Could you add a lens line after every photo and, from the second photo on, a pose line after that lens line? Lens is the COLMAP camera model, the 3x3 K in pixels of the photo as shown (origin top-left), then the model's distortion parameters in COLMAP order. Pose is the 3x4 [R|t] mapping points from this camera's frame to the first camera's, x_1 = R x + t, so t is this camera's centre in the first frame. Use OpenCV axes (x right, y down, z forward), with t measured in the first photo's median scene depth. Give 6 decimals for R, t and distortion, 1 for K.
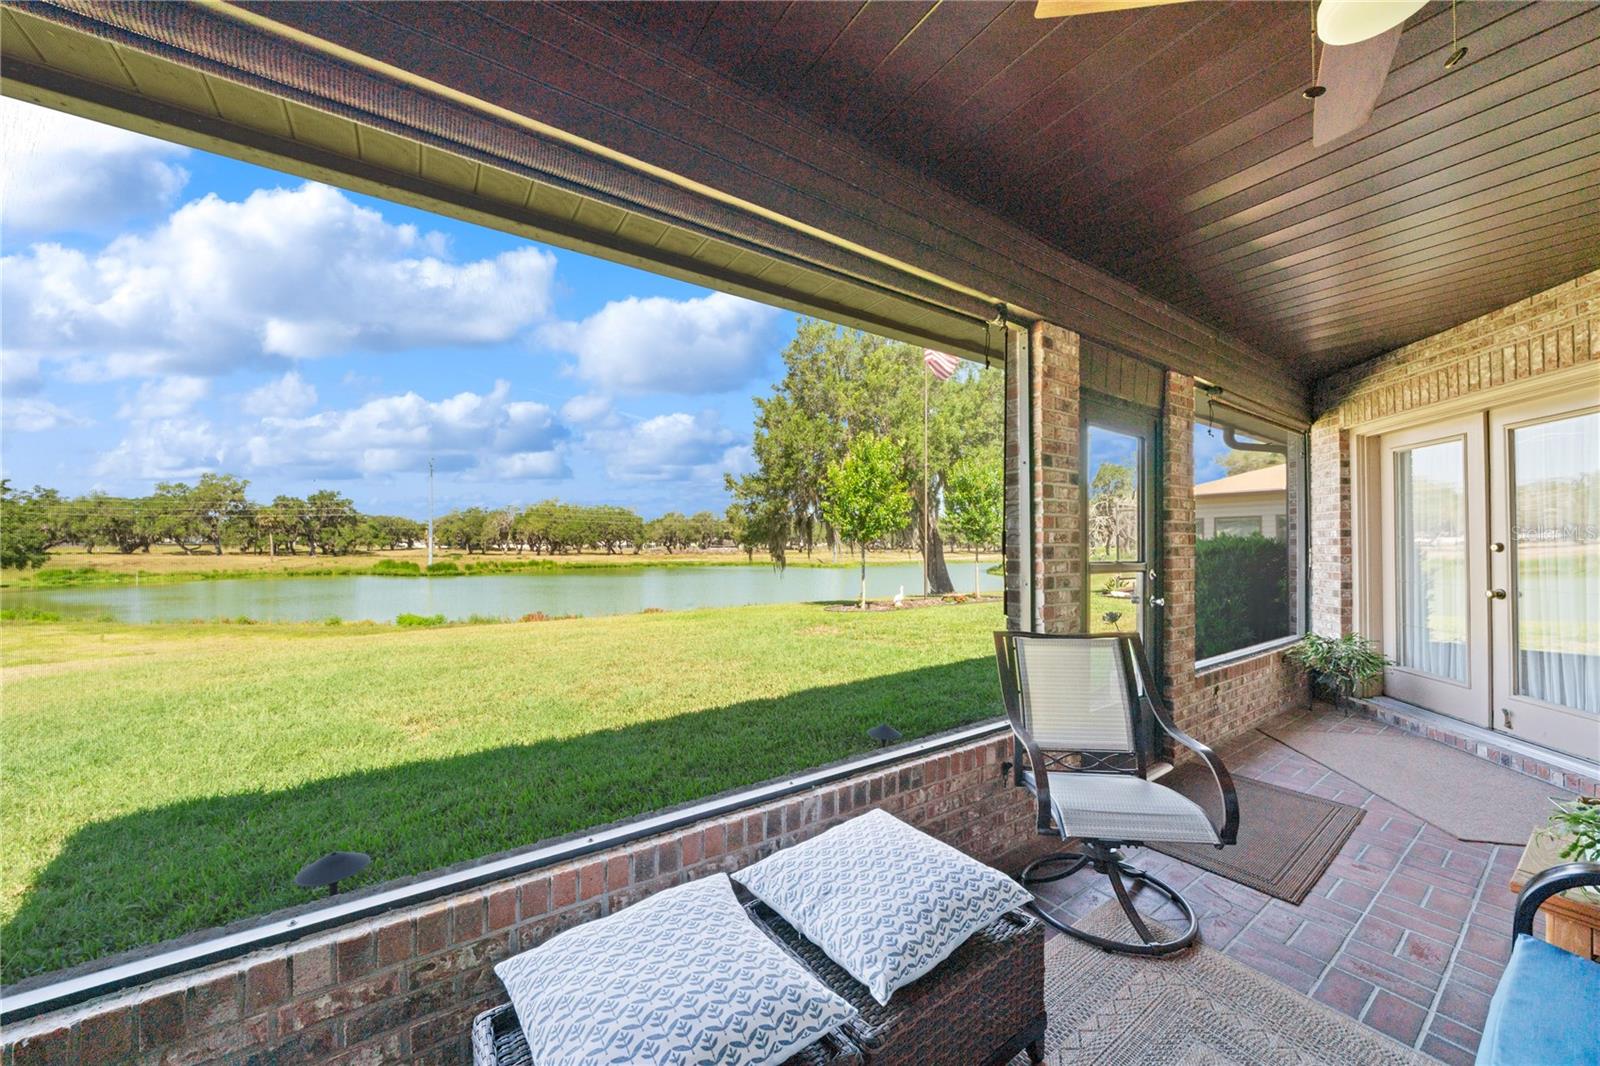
lens RADIAL K [[563.5, 0, 805.7], [0, 563.5, 539.4], [0, 0, 1]] dist [-0.006354, 0.000054]
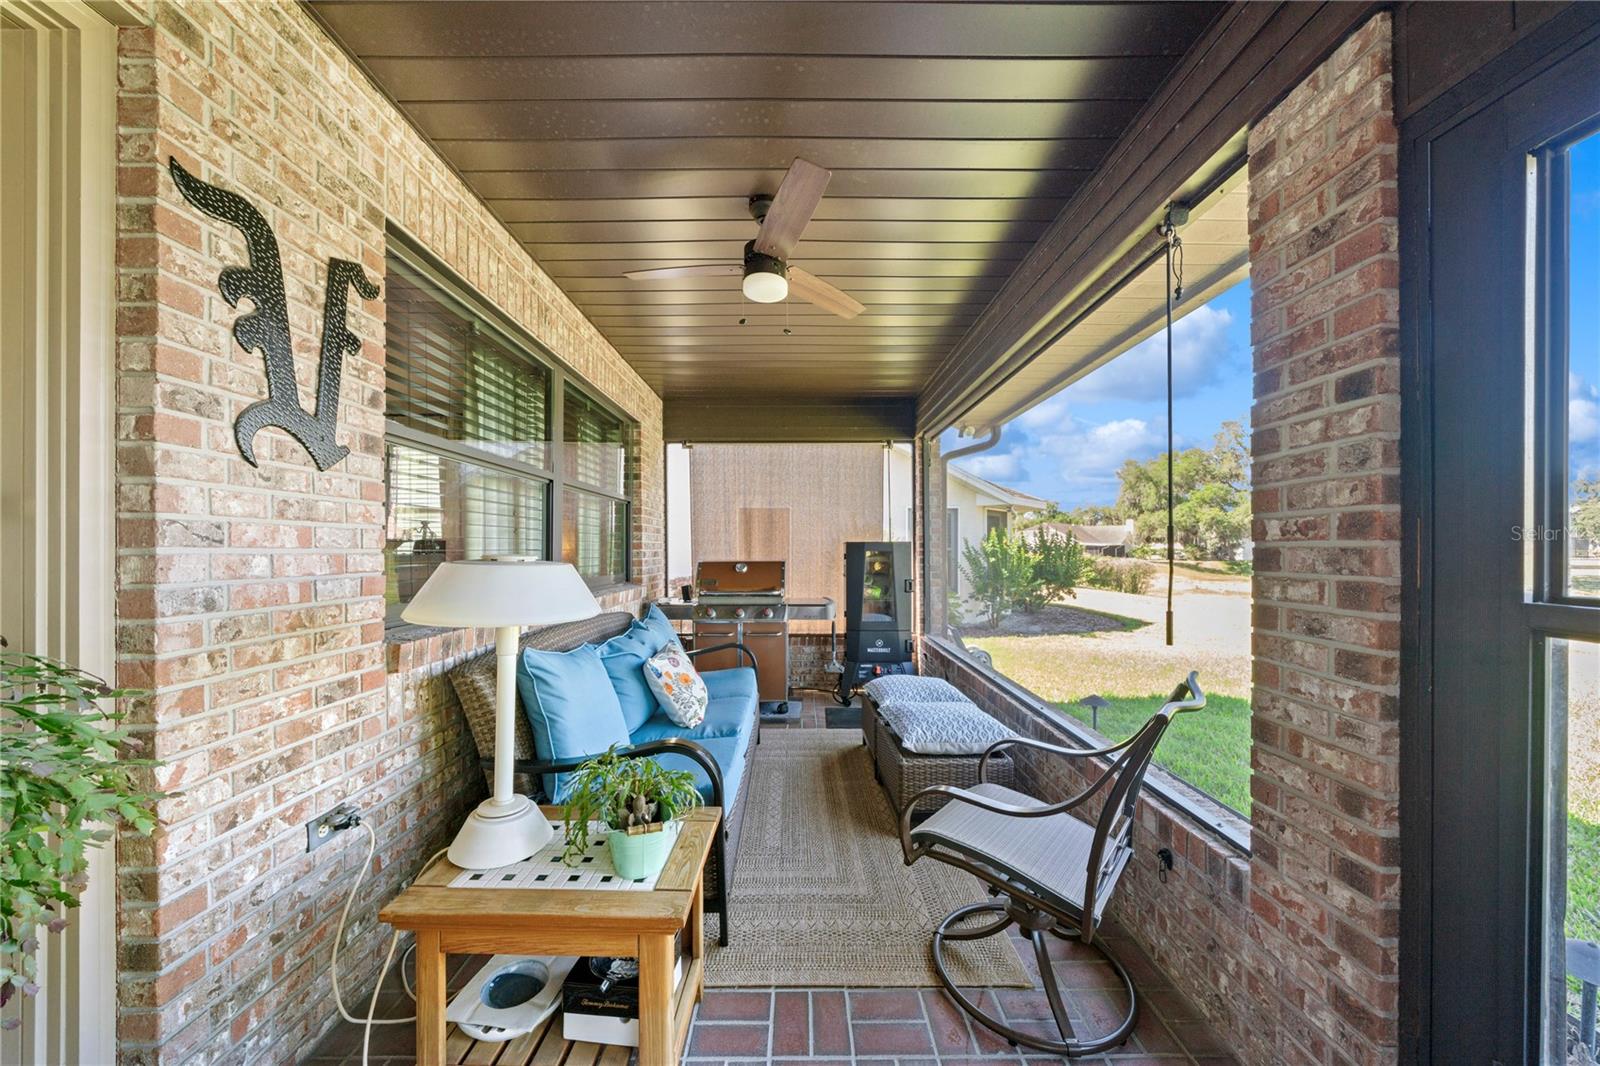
lens RADIAL K [[563.5, 0, 797.7], [0, 563.5, 549.3], [0, 0, 1]] dist [-0.006354, 0.000054]
pose [[-0.570633, 0.000224, -0.821205, 0.962844], [0.010287, 0.999923, -0.006875, 0.011654], [0.821140, -0.012371, -0.570592, 0.816086]]
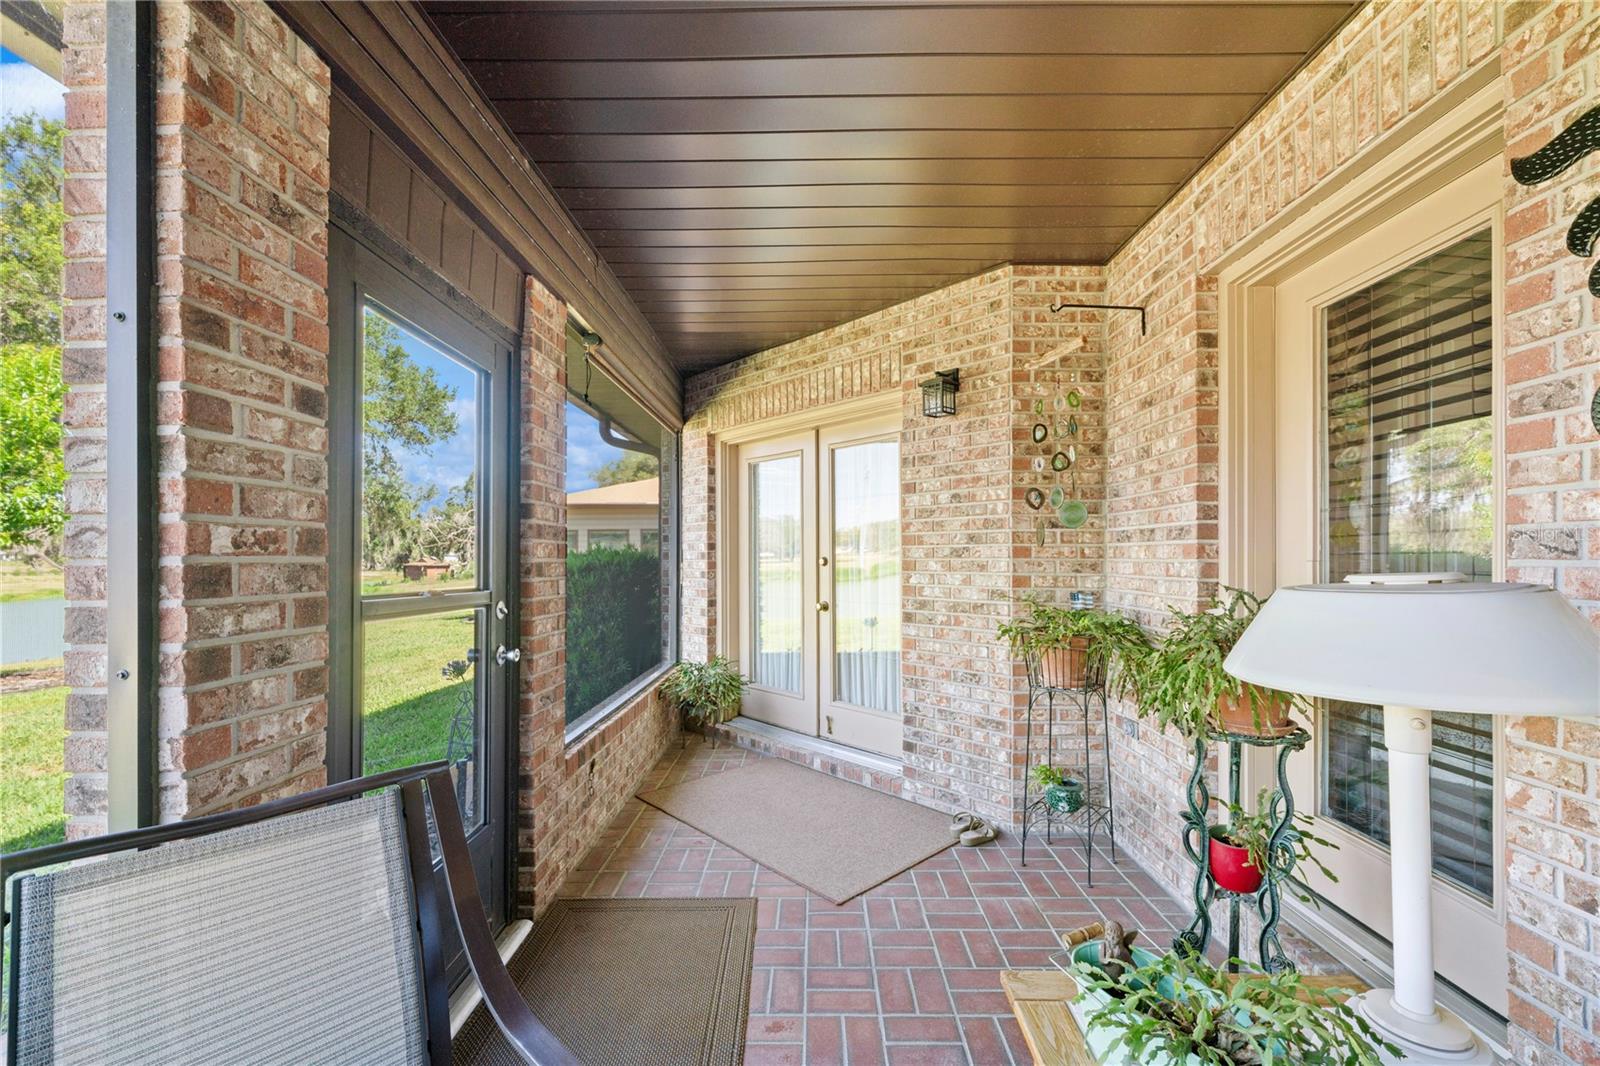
lens RADIAL K [[664.8, 0, 809.0], [0, 664.8, 556.3], [0, 0, 1]] dist [-0.001183, -0.000184]
pose [[0.580483, 0.002803, 0.814268, 0.266166], [-0.006871, 0.999975, 0.001457, 0.003734], [-0.814243, -0.006441, 0.580488, 0.375681]]
